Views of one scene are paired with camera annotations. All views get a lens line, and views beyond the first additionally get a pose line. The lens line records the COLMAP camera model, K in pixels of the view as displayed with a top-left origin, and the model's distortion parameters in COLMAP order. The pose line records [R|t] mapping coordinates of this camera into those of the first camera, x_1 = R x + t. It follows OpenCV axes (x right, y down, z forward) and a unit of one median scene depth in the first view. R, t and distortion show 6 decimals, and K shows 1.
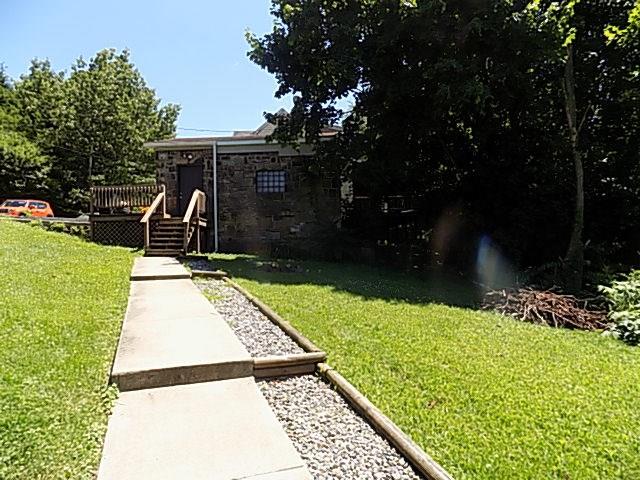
lens RADIAL K [[430.6, 0, 320.0], [0, 430.6, 240.0], [0, 0, 1]] dist [-0.081087, 0.081849]
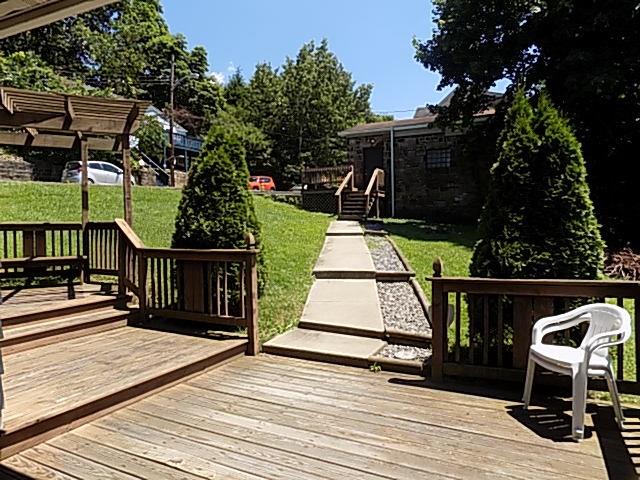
lens RADIAL K [[430.6, 0, 320.0], [0, 430.6, 240.0], [0, 0, 1]] dist [-0.081087, 0.081849]
pose [[0.899955, 0.031991, -0.434808, 0.119848], [0.003563, 0.996731, 0.080710, -0.008443], [0.435969, -0.074184, 0.896899, -0.231525]]
